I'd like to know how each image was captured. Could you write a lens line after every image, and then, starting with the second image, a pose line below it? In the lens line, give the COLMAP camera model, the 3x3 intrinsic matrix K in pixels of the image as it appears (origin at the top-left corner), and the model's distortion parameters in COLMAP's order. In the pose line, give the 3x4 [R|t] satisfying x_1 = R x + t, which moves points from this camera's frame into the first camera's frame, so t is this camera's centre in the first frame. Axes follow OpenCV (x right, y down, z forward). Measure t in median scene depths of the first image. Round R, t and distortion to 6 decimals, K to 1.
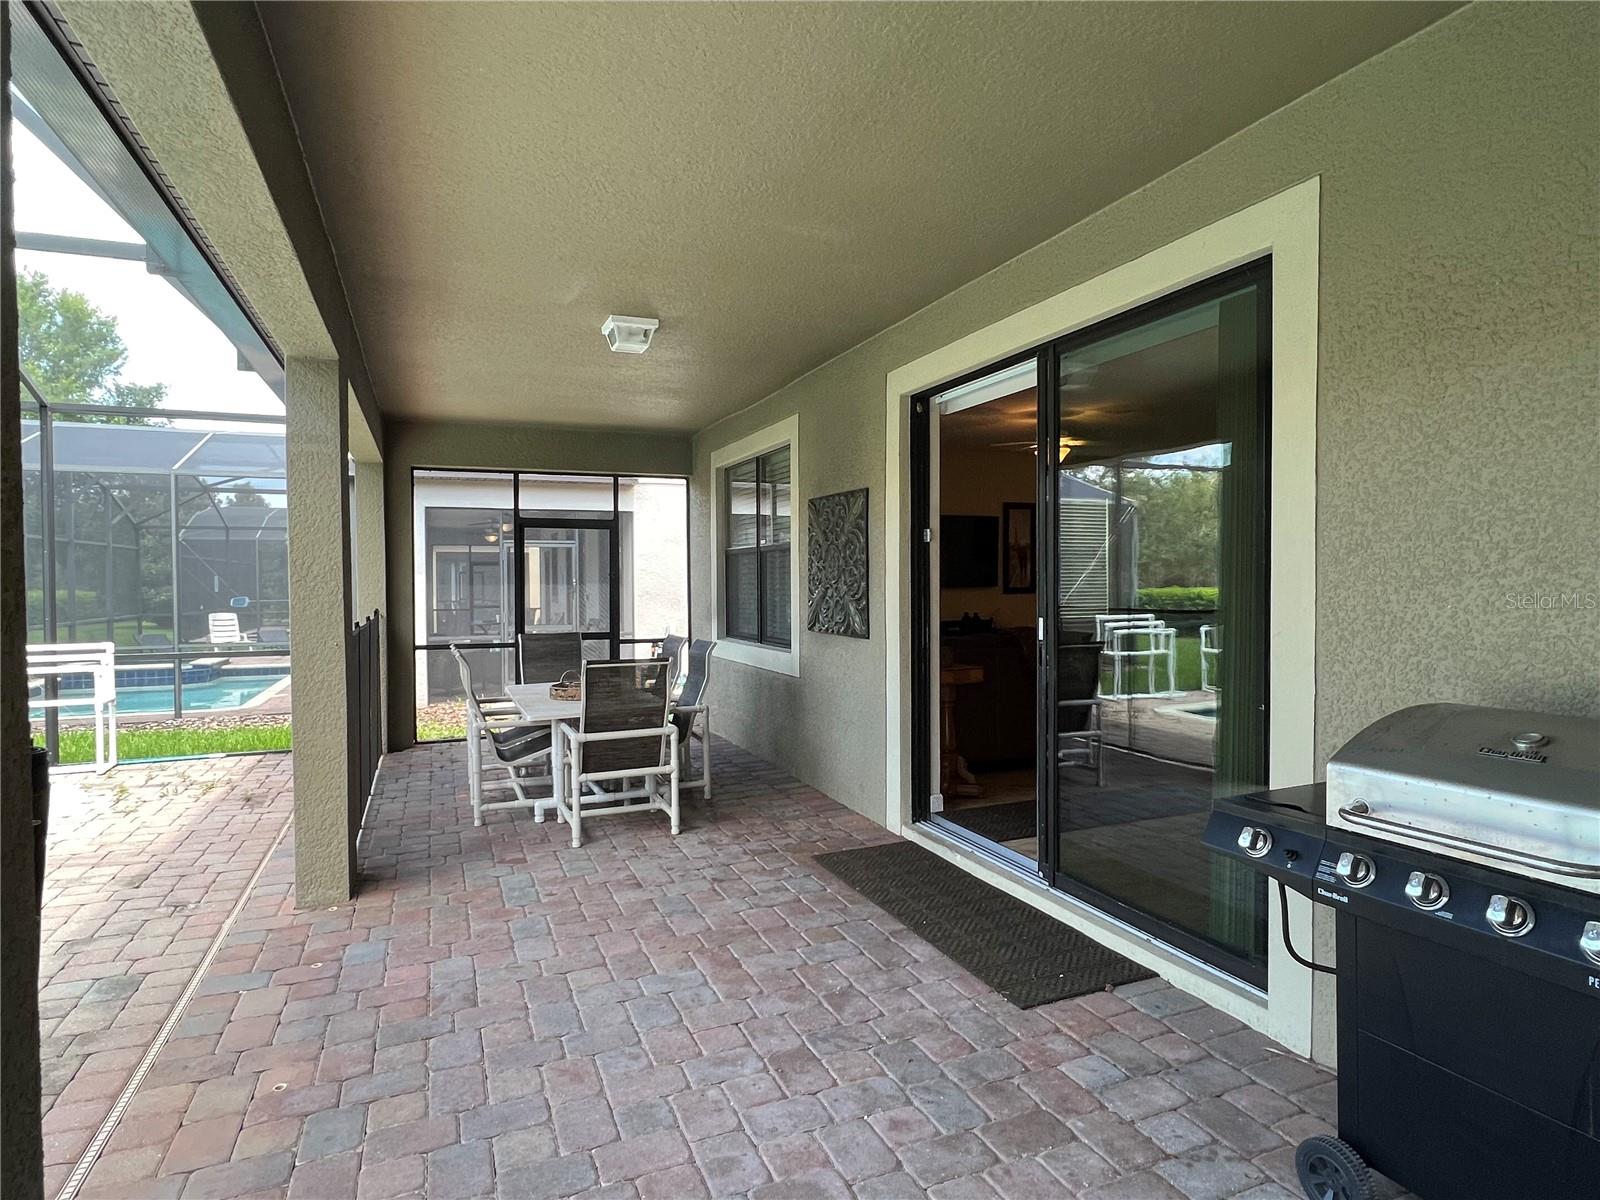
lens RADIAL K [[904.2, 0, 796.7], [0, 904.2, 595.7], [0, 0, 1]] dist [0.011019, -0.000945]
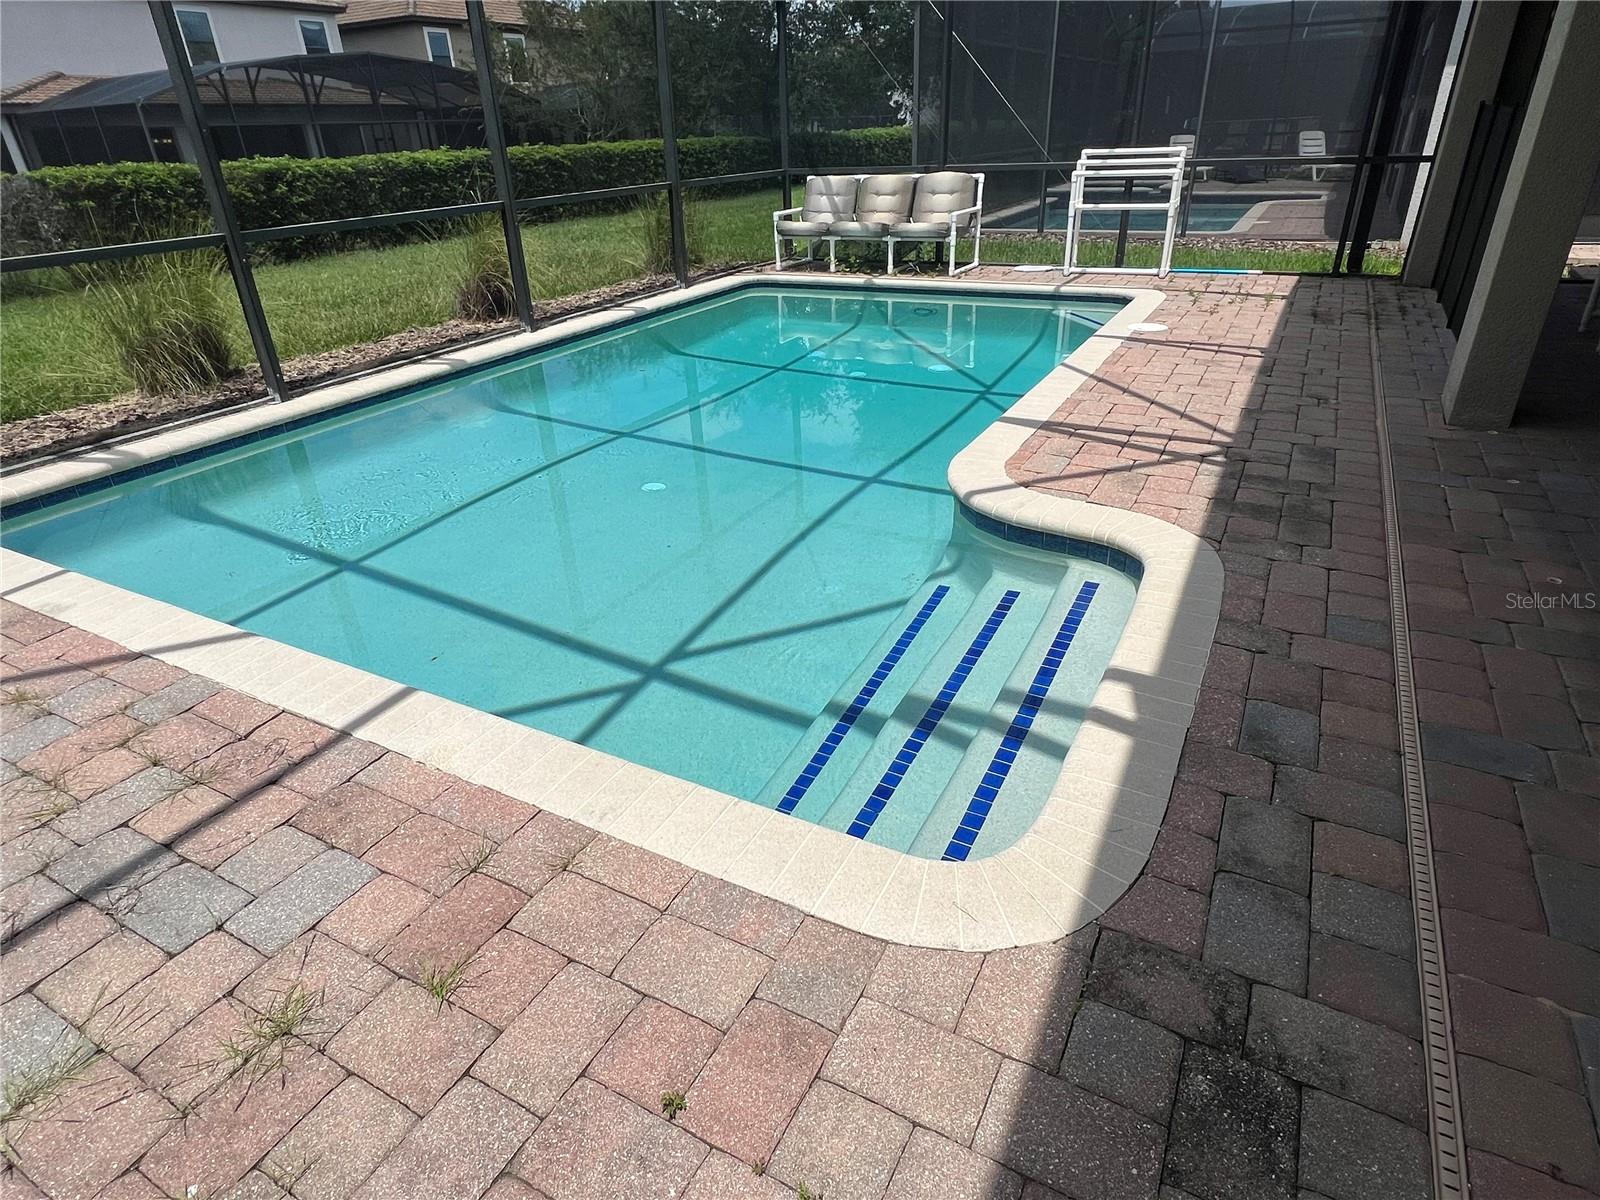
lens RADIAL K [[904.2, 0, 798.1], [0, 904.2, 603.4], [0, 0, 1]] dist [0.011019, -0.000945]
pose [[0.637052, 0.347372, -0.688111, -0.334110], [0.013987, 0.887343, 0.460898, 0.072435], [0.770694, -0.303240, 0.560425, -0.183677]]
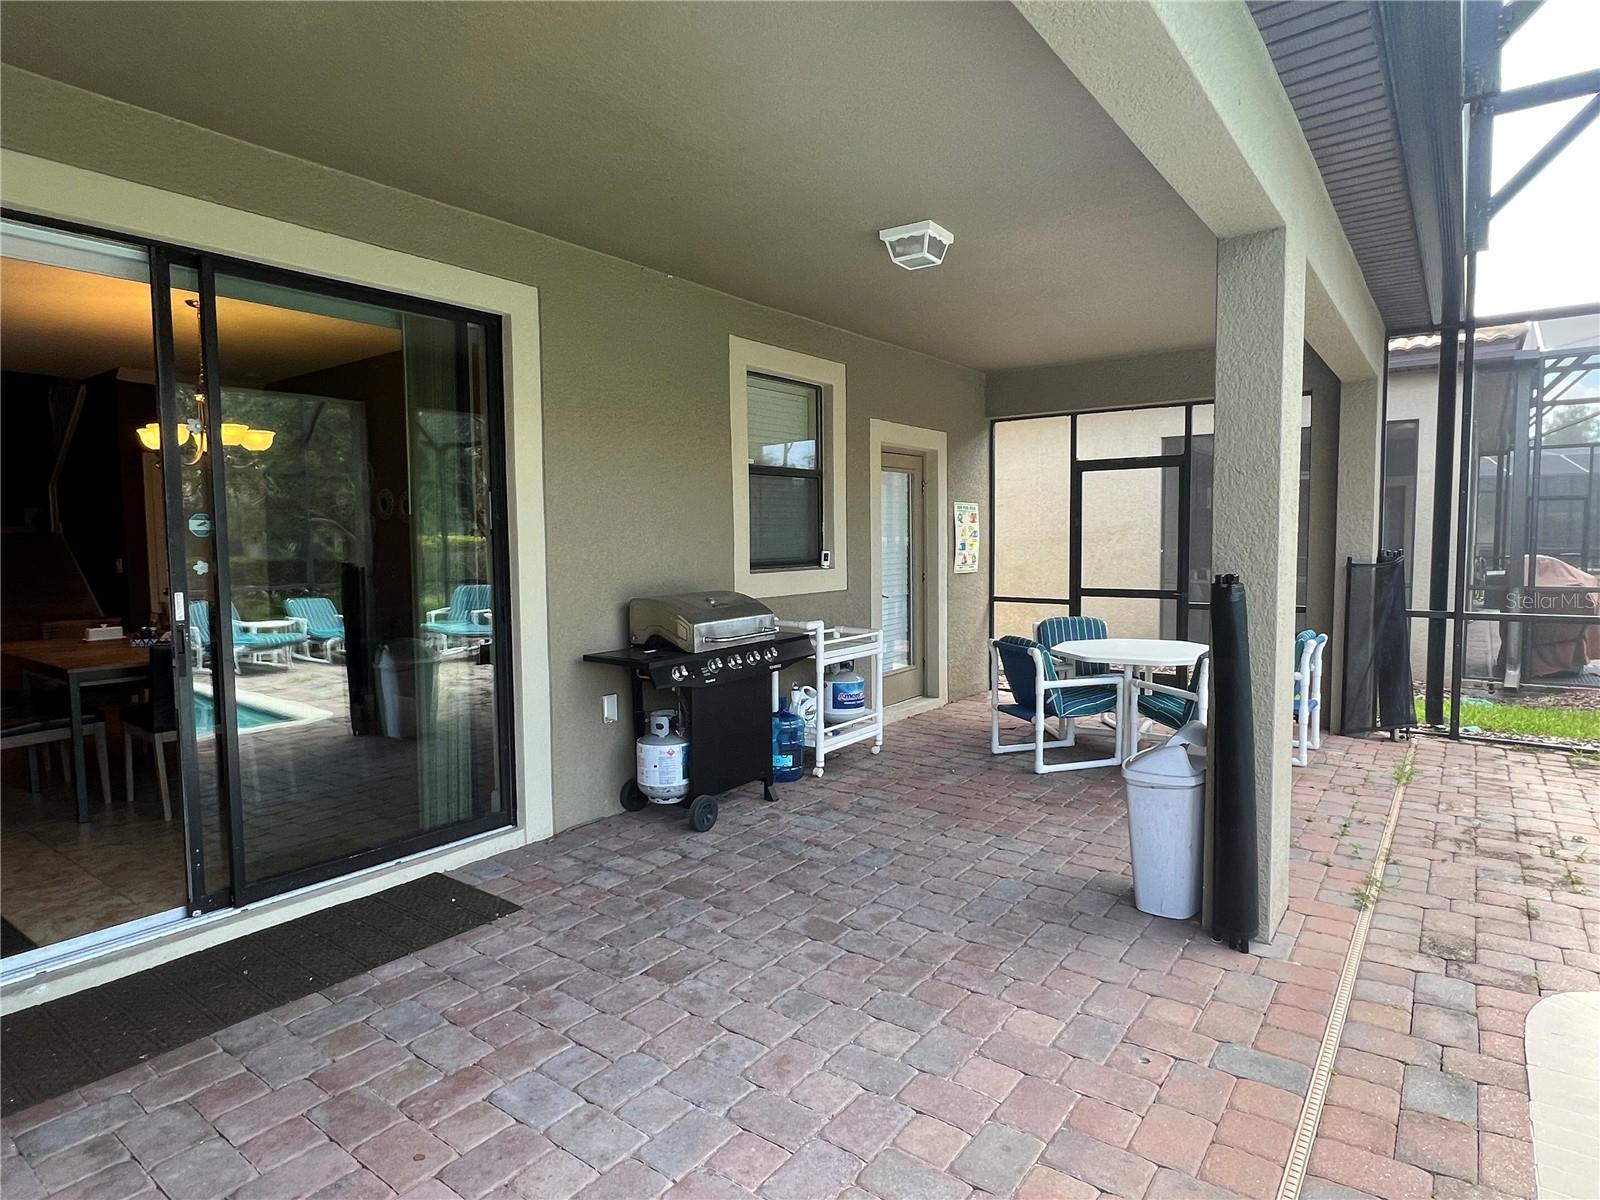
lens RADIAL K [[904.2, 0, 801.1], [0, 904.2, 599.7], [0, 0, 1]] dist [0.011019, -0.000945]
pose [[-0.522169, -0.045480, 0.851628, -0.867897], [0.029578, 0.997011, 0.071380, -0.011933], [-0.852329, 0.062462, -0.519263, 1.212043]]
